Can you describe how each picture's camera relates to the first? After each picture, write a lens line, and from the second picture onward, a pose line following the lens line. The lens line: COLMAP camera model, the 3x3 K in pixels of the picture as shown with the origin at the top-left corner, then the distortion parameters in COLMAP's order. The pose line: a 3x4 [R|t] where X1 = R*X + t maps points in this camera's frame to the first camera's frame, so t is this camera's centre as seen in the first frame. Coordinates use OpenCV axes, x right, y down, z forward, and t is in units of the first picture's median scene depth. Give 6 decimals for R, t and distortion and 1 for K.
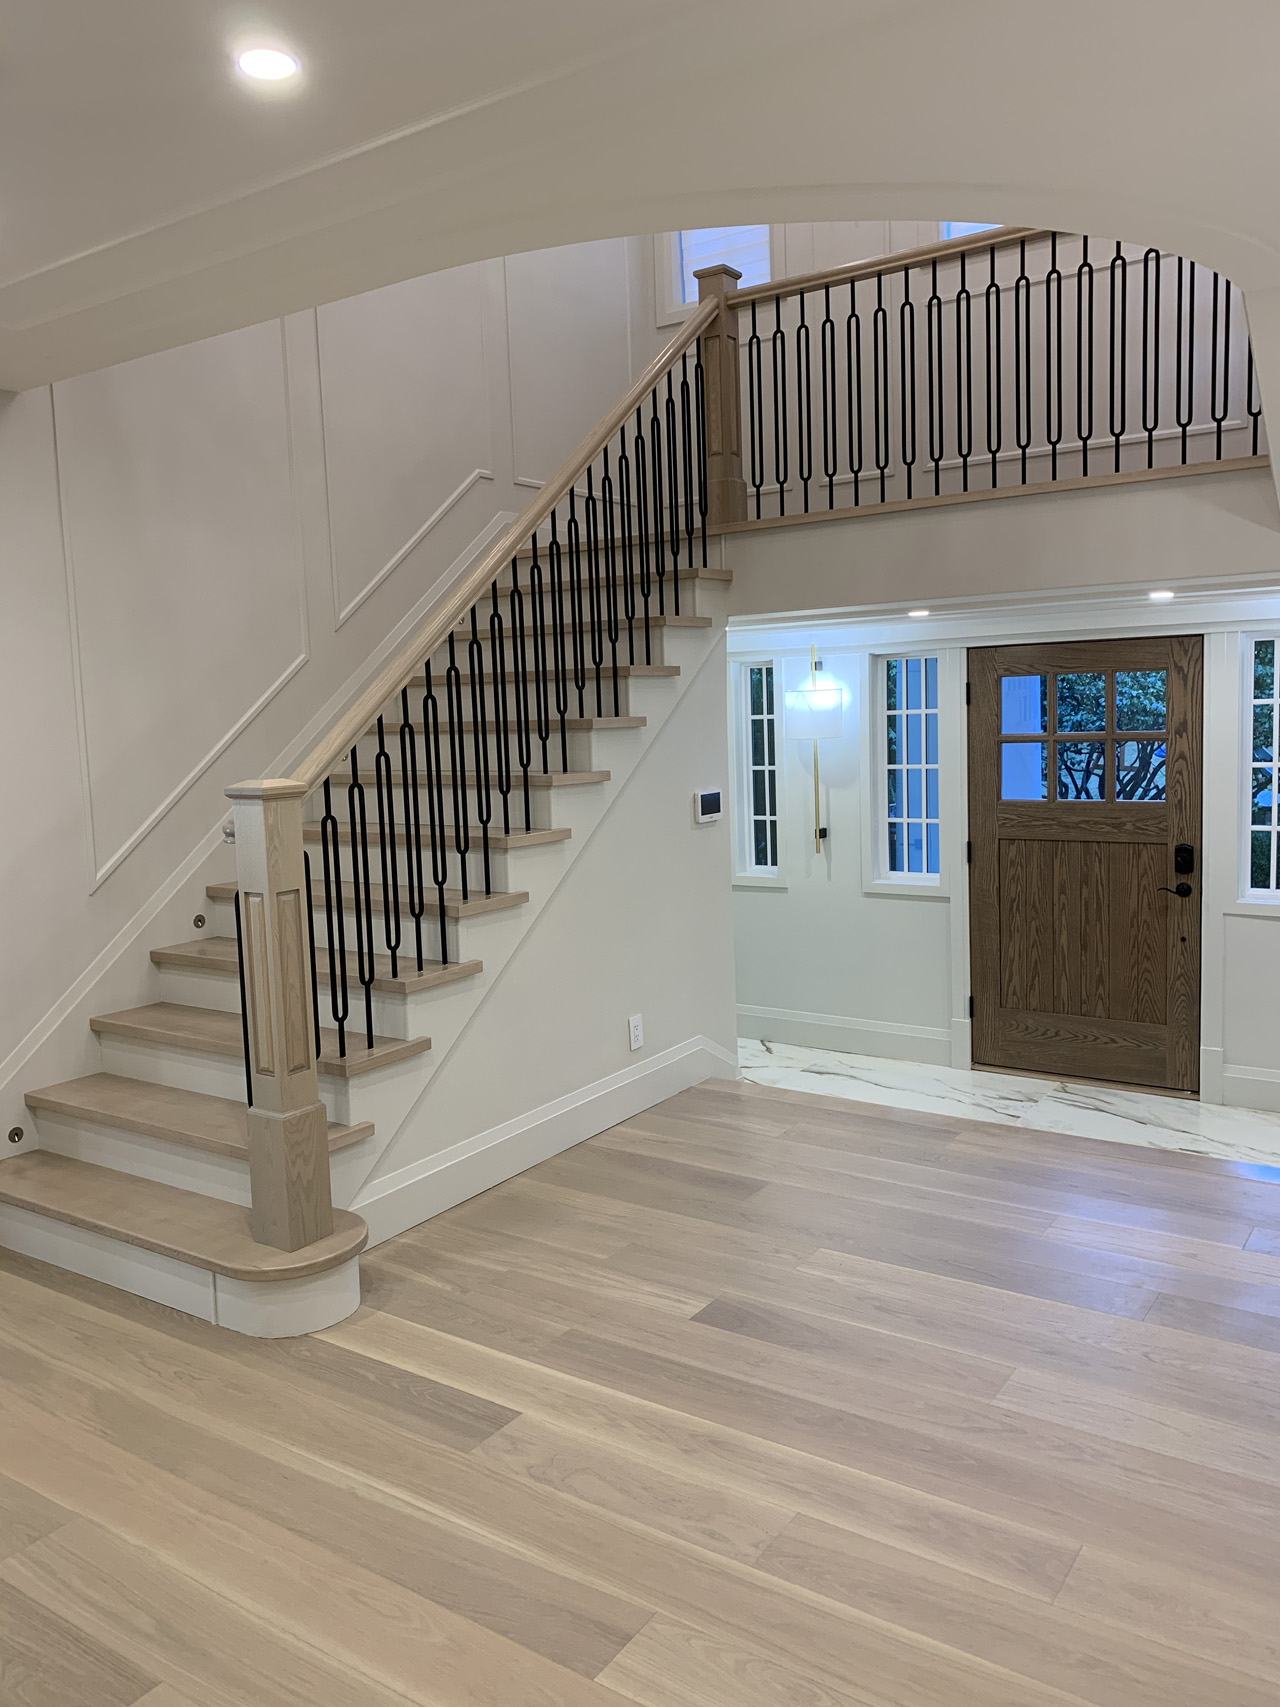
lens RADIAL K [[1270.9, 0, 638.1], [0, 1270.9, 853.2], [0, 0, 1]] dist [0.008871, 0.003741]
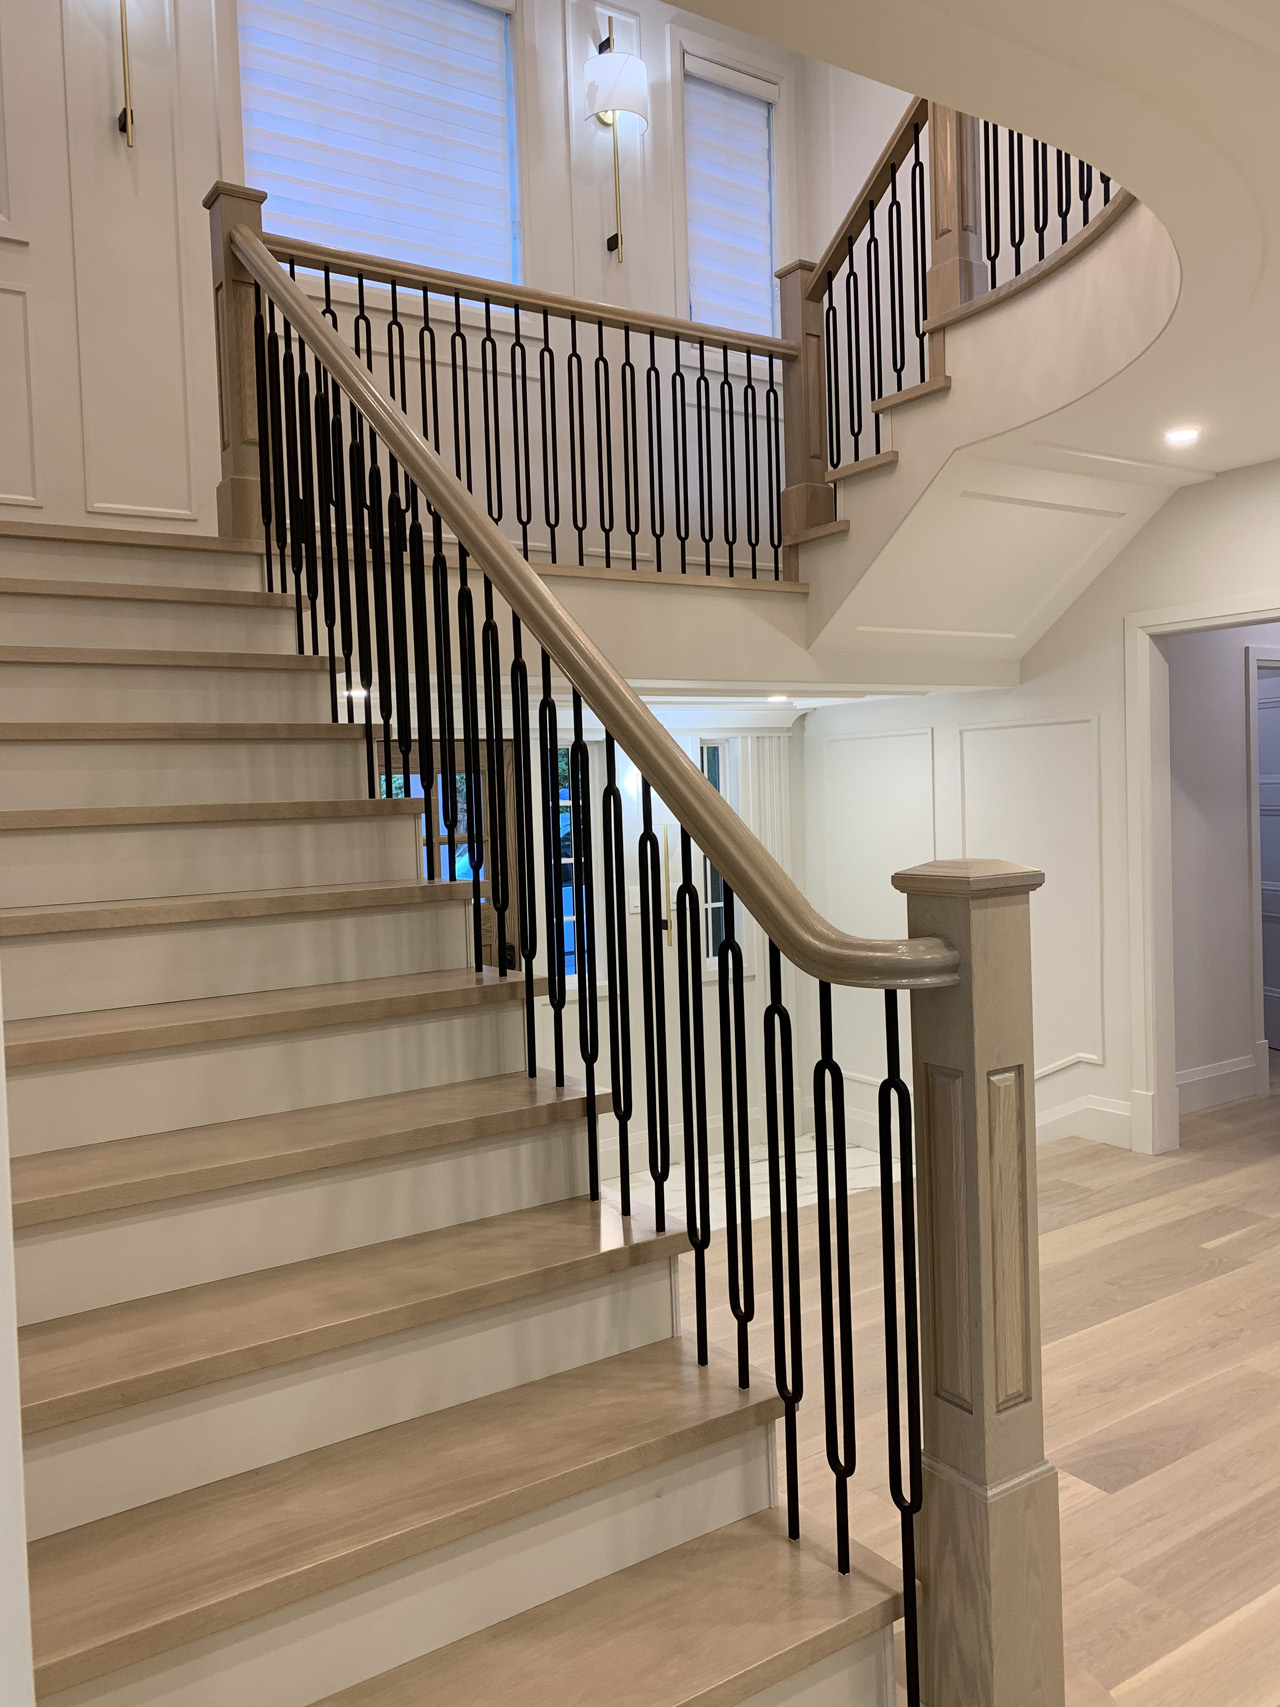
lens RADIAL K [[1270.9, 0, 637.3], [0, 1270.9, 846.1], [0, 0, 1]] dist [0.008871, 0.003741]
pose [[0.391060, -0.018953, 0.920170, -0.868455], [0.129620, 0.990957, -0.034675, -0.072901], [-0.911192, 0.132832, 0.389981, 0.911585]]
